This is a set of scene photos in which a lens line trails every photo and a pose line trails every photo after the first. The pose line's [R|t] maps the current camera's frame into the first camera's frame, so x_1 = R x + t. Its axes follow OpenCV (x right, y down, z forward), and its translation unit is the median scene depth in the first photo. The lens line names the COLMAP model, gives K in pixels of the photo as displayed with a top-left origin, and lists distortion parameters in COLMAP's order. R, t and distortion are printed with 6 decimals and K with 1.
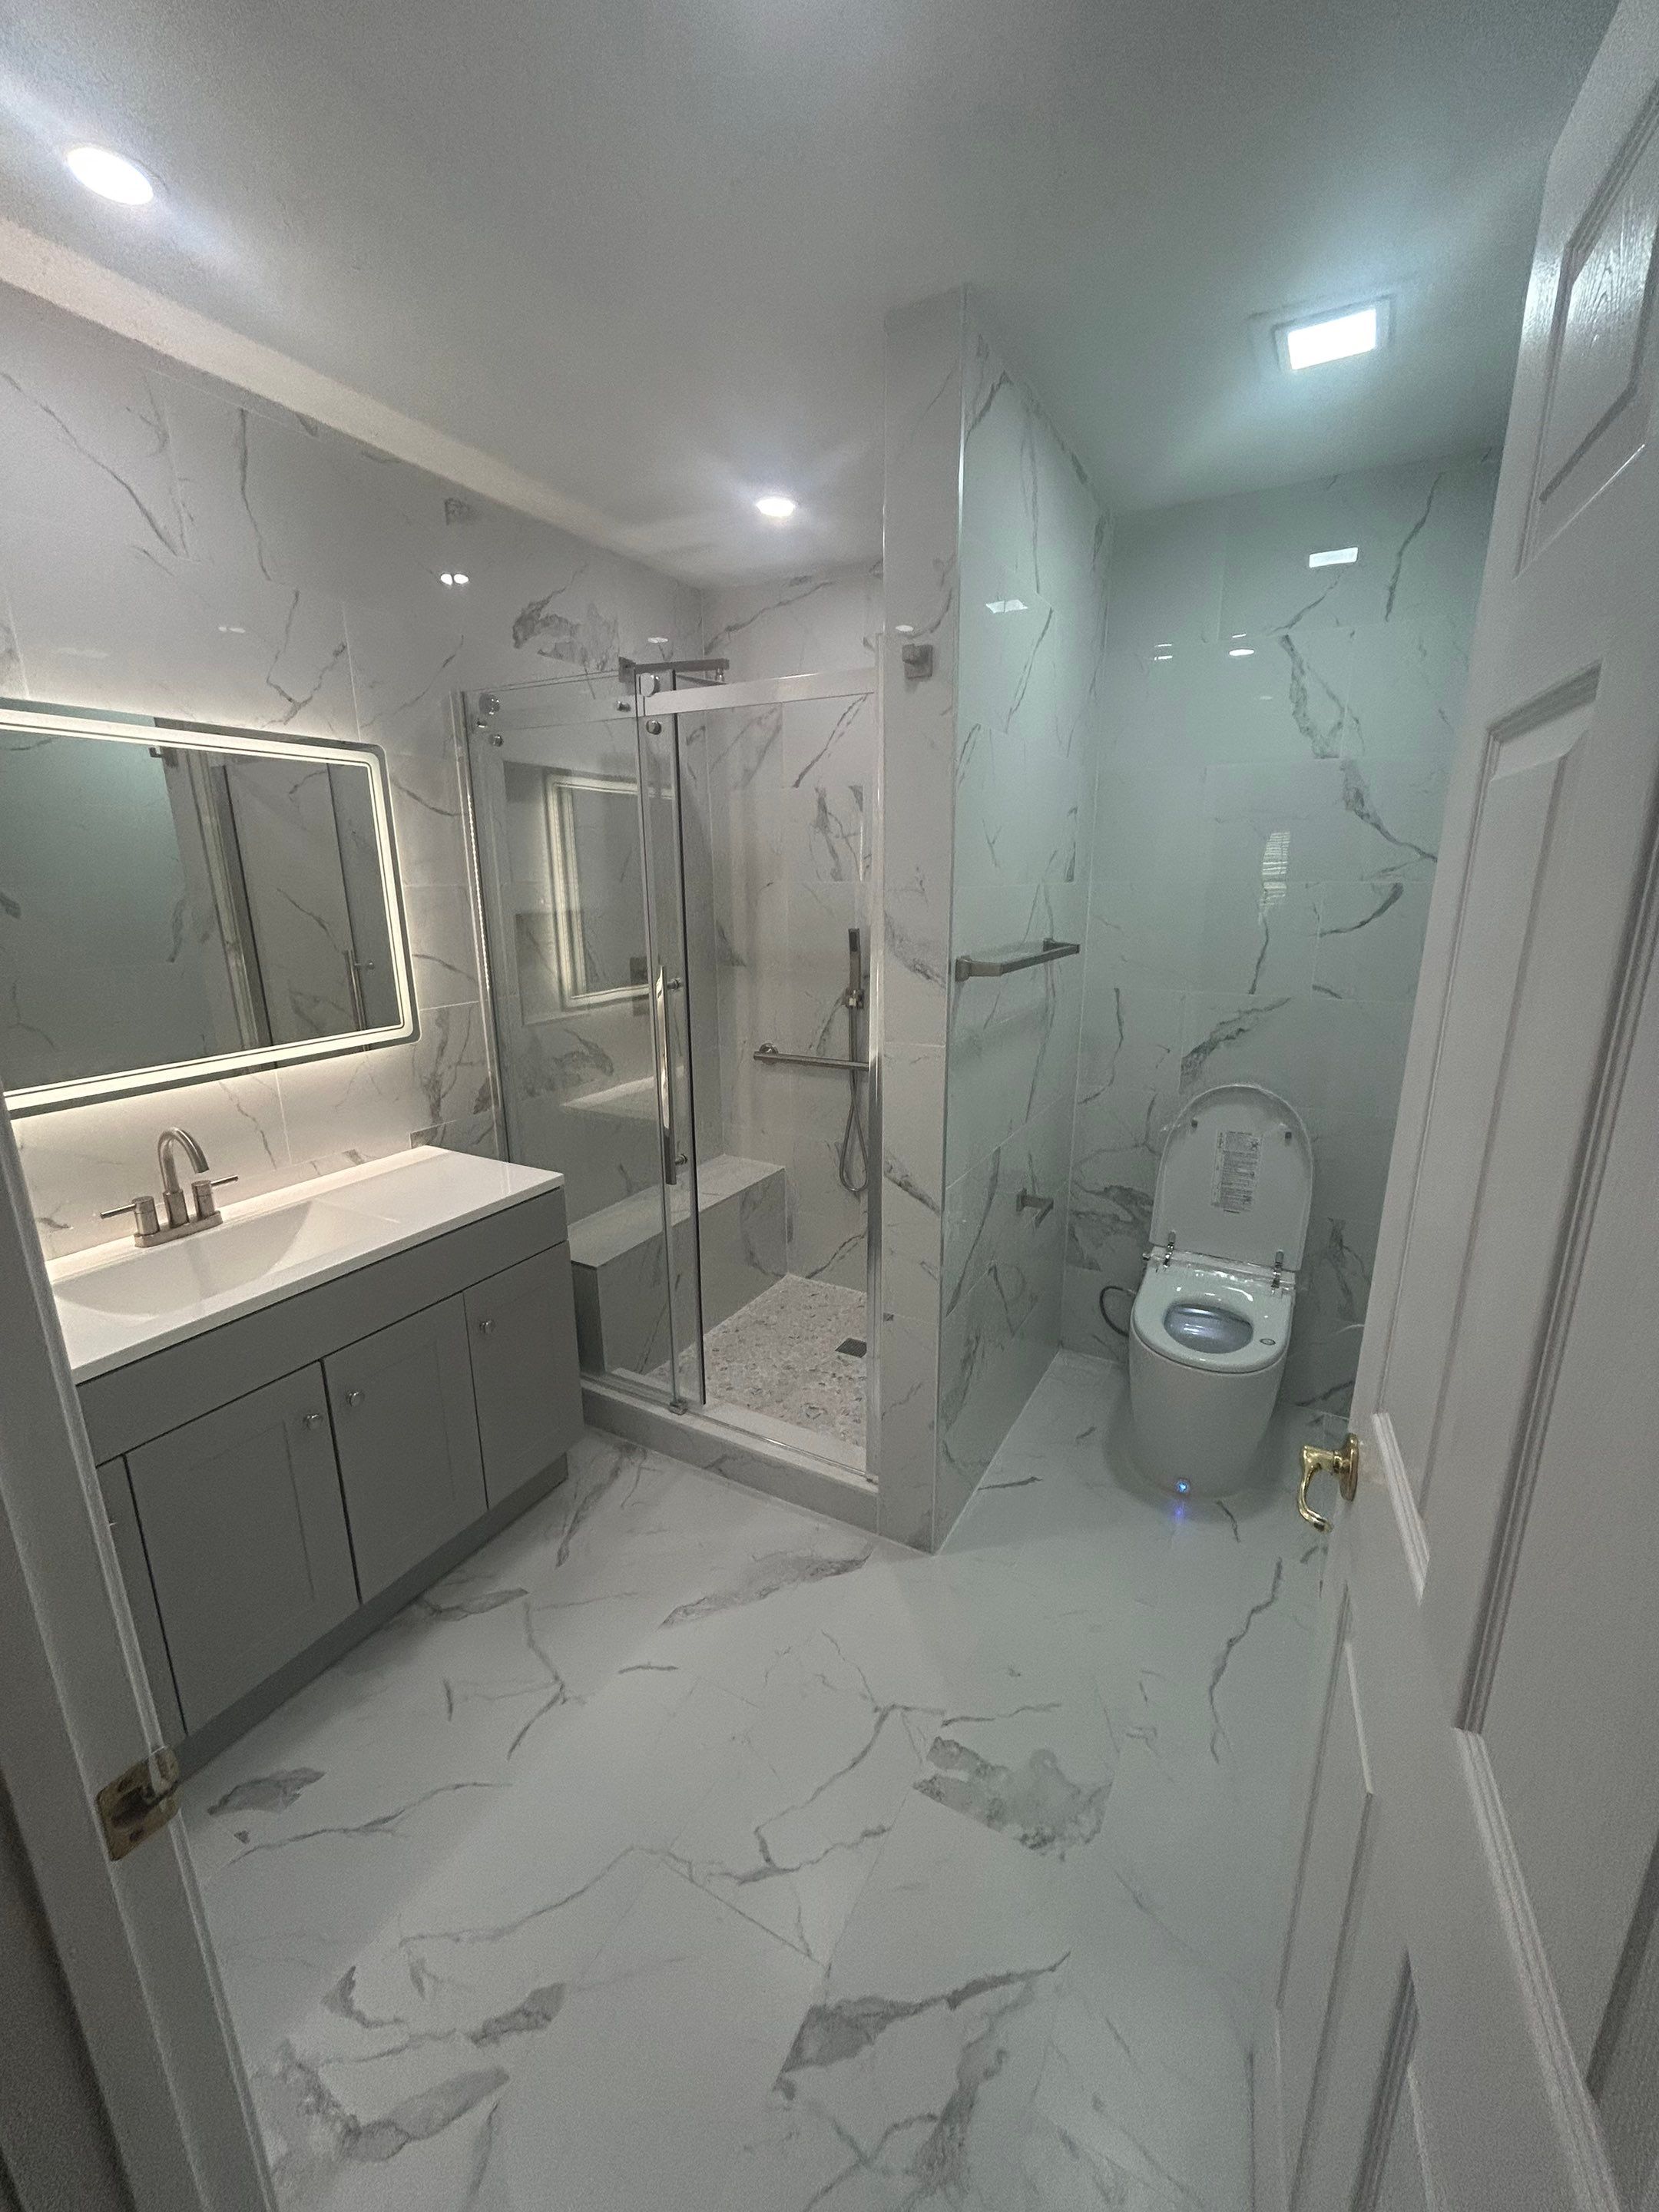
lens RADIAL K [[896.1, 0, 832.4], [0, 896.1, 1104.8], [0, 0, 1]] dist [-0.002041, 0.001224]
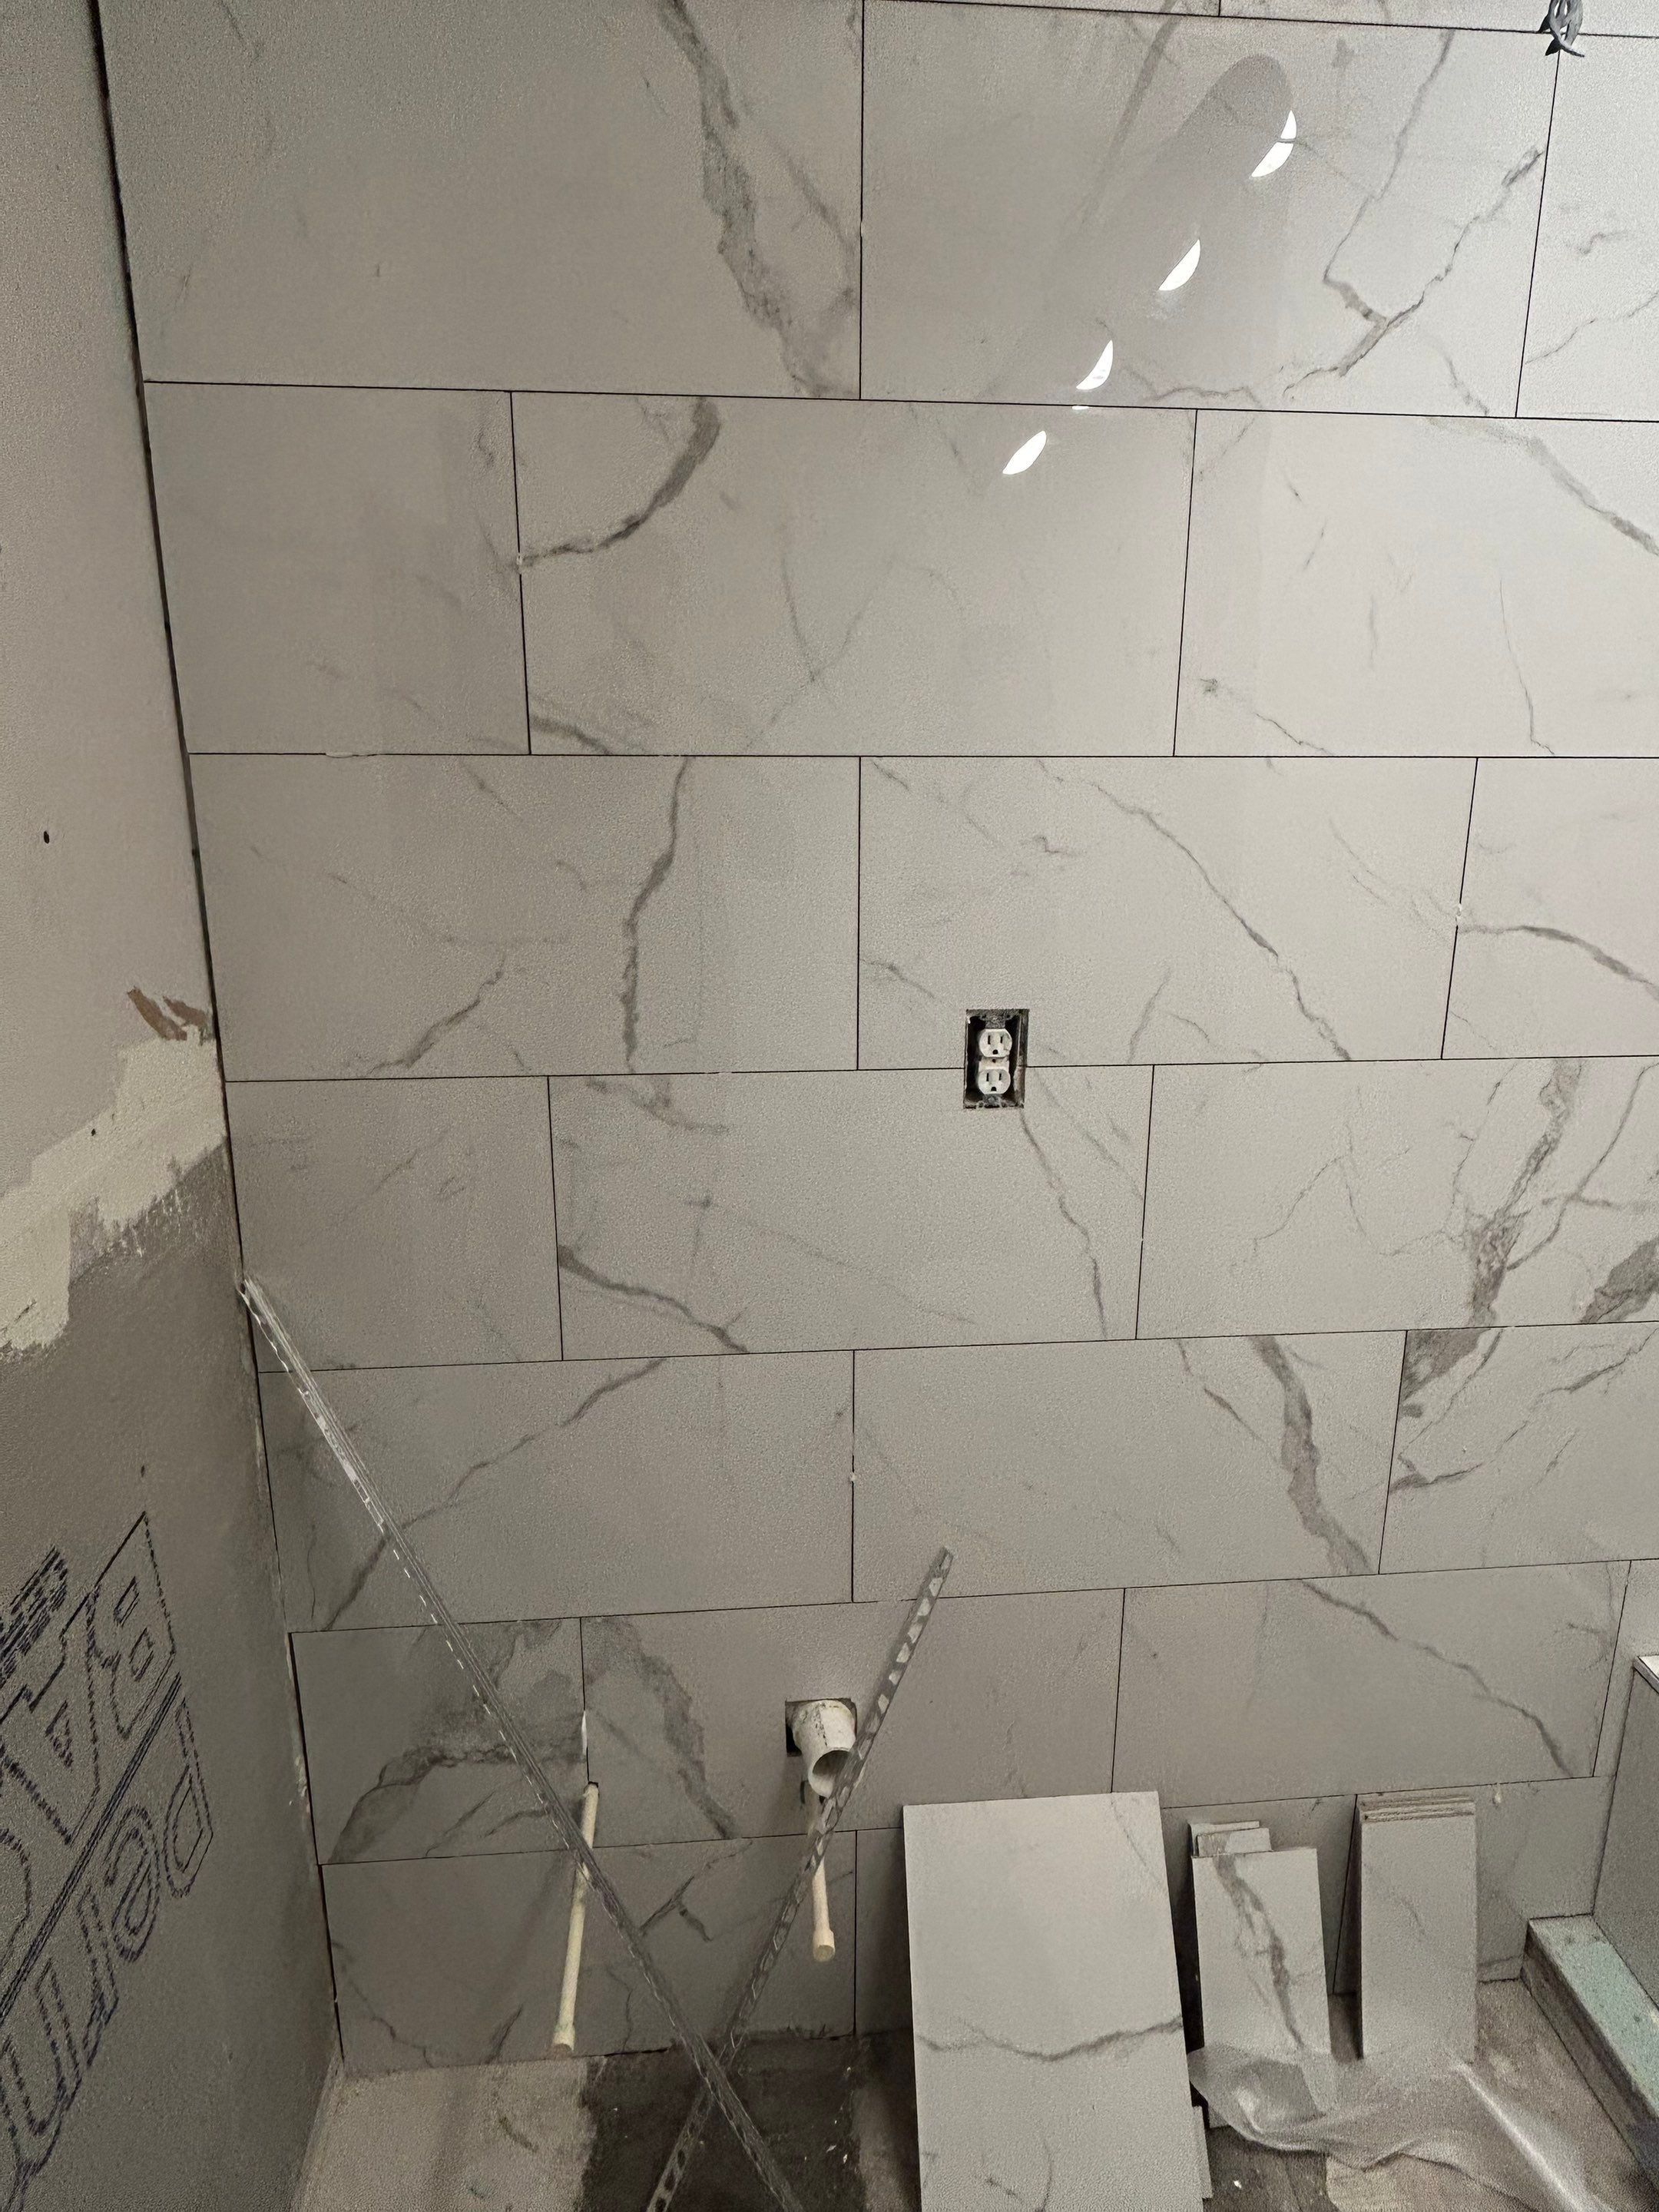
lens RADIAL K [[1406.9, 0, 851.7], [0, 1406.9, 1094.9], [0, 0, 1]] dist [-0.001134, -0.003502]
pose [[0.560030, 0.226480, -0.796915, -0.101726], [-0.214841, 0.968704, 0.124323, -0.098098], [0.800131, 0.101586, 0.591160, 0.350913]]
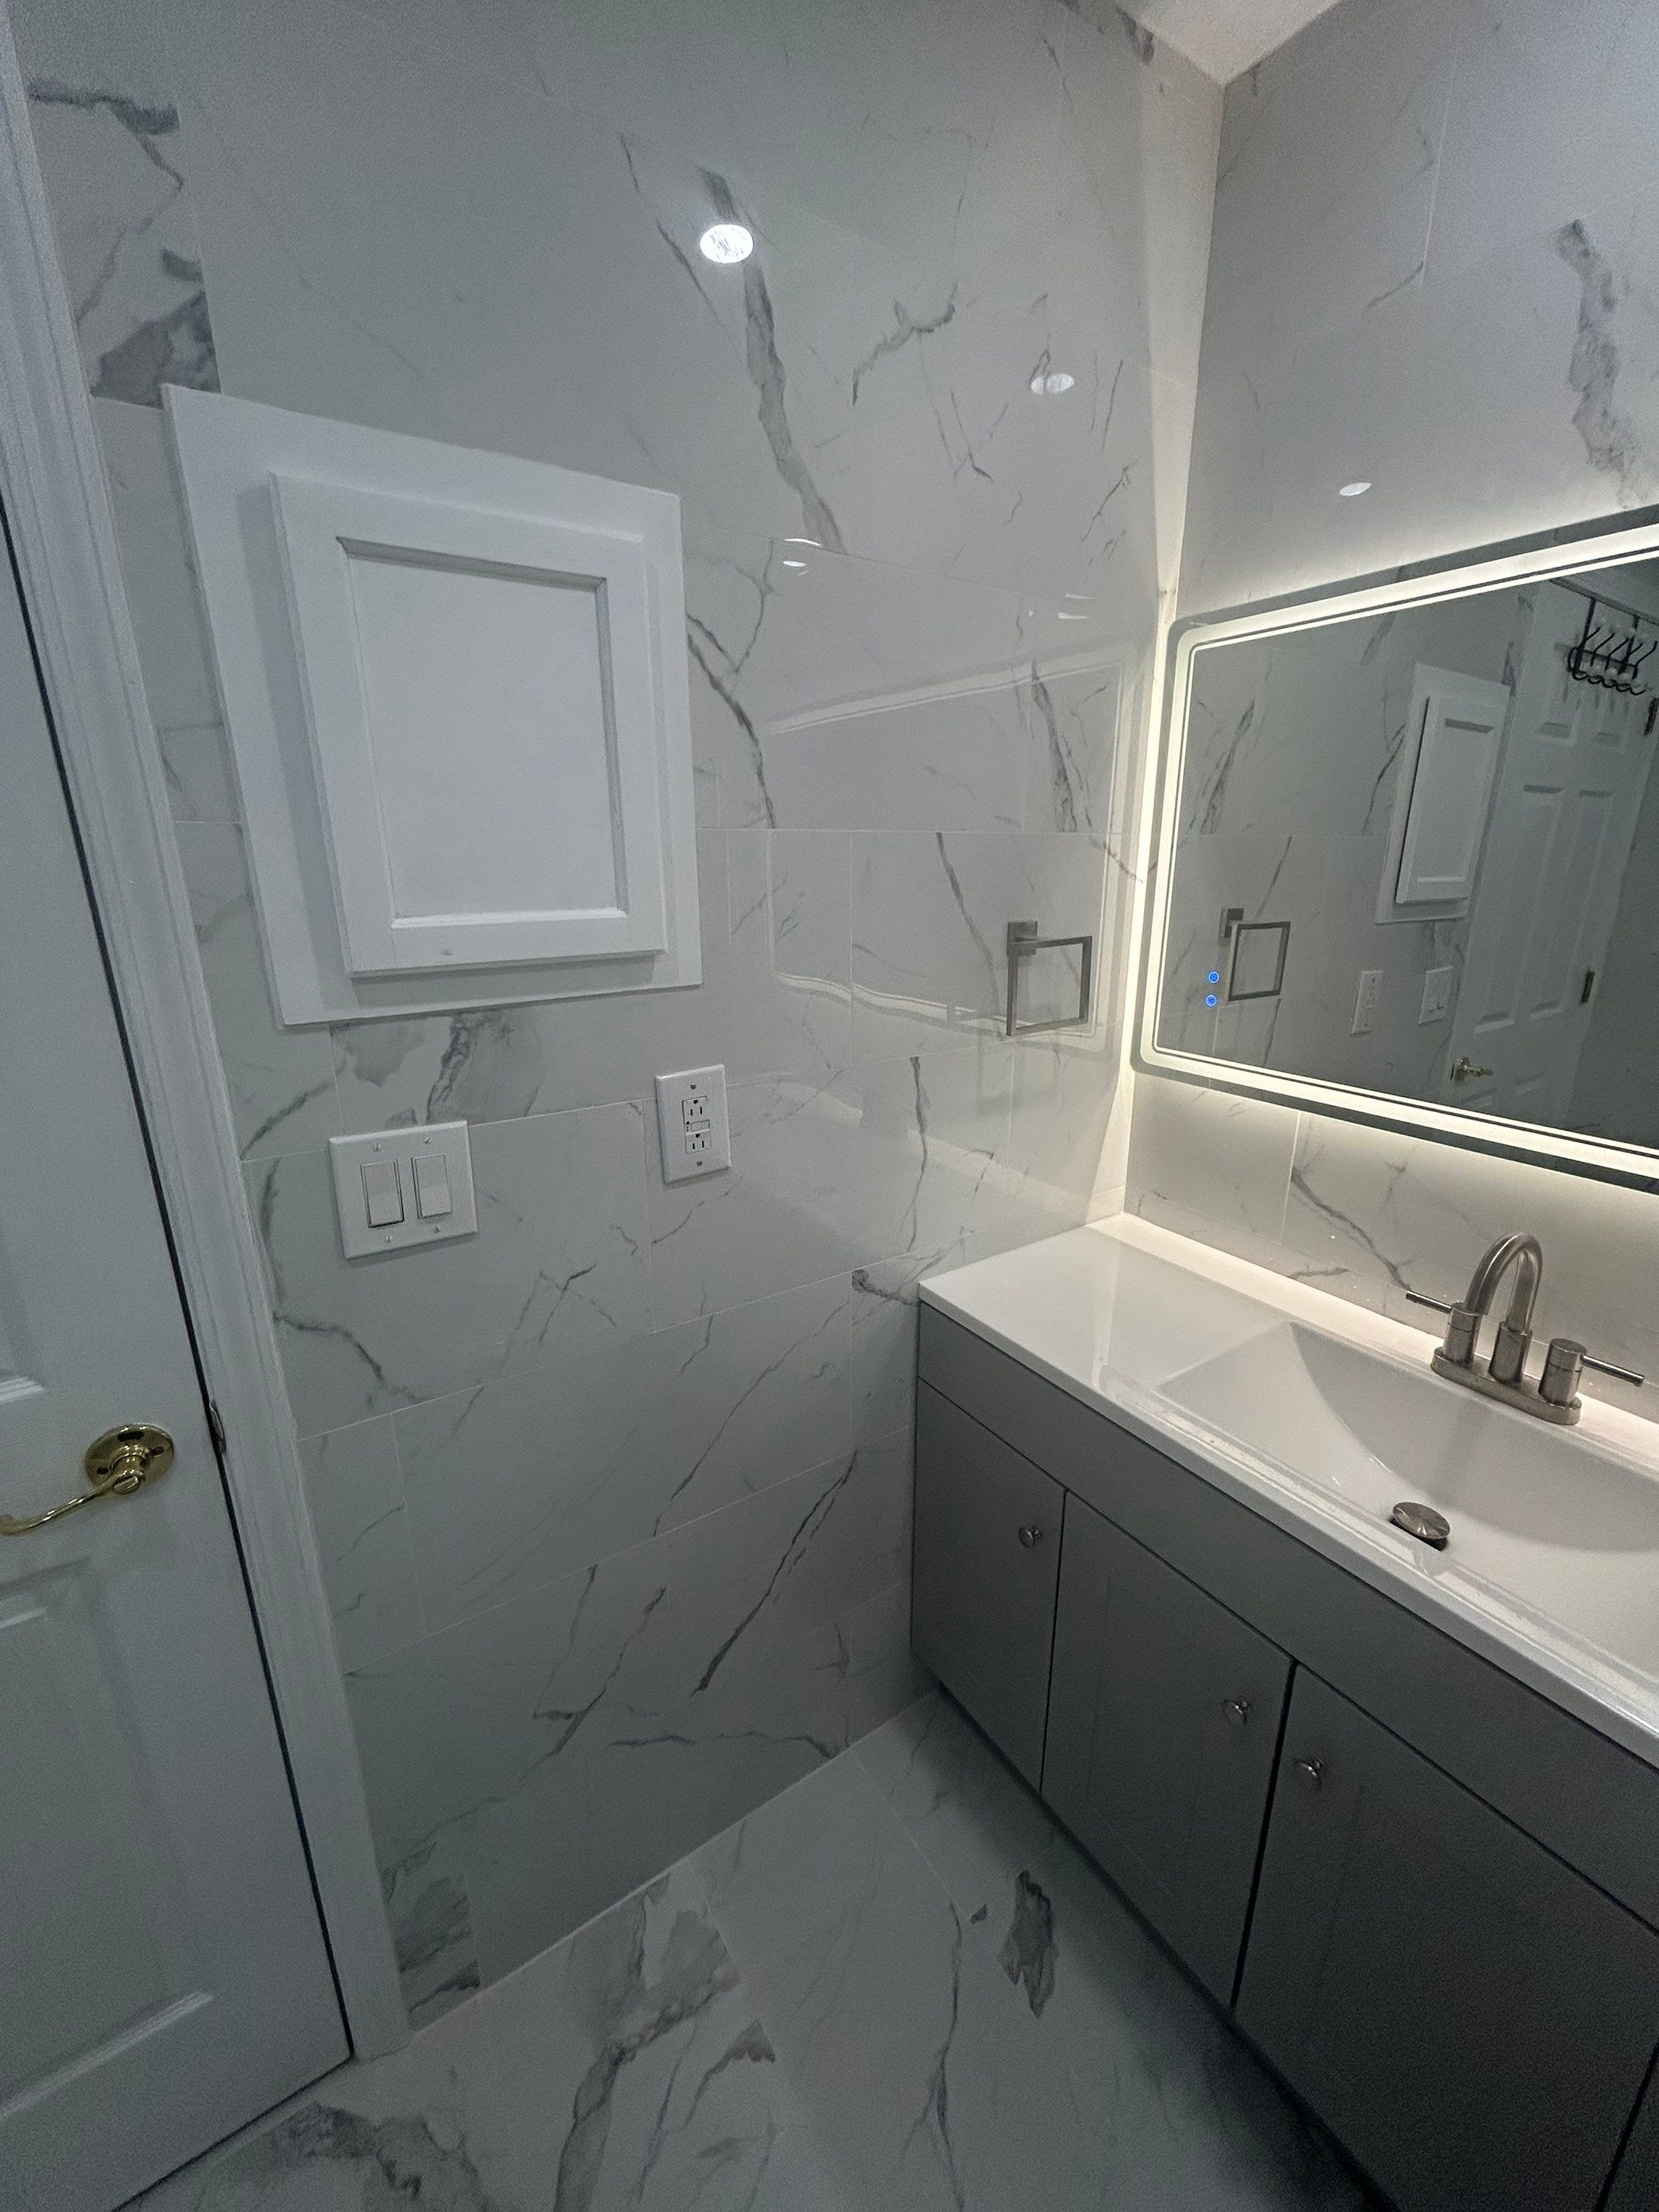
lens RADIAL K [[896.1, 0, 833.1], [0, 896.1, 1101.0], [0, 0, 1]] dist [-0.002041, 0.001224]
pose [[-0.467106, 0.251224, -0.847761, -0.027249], [-0.217446, 0.896704, 0.385537, -0.127167], [0.857047, 0.364429, -0.364228, 0.548160]]
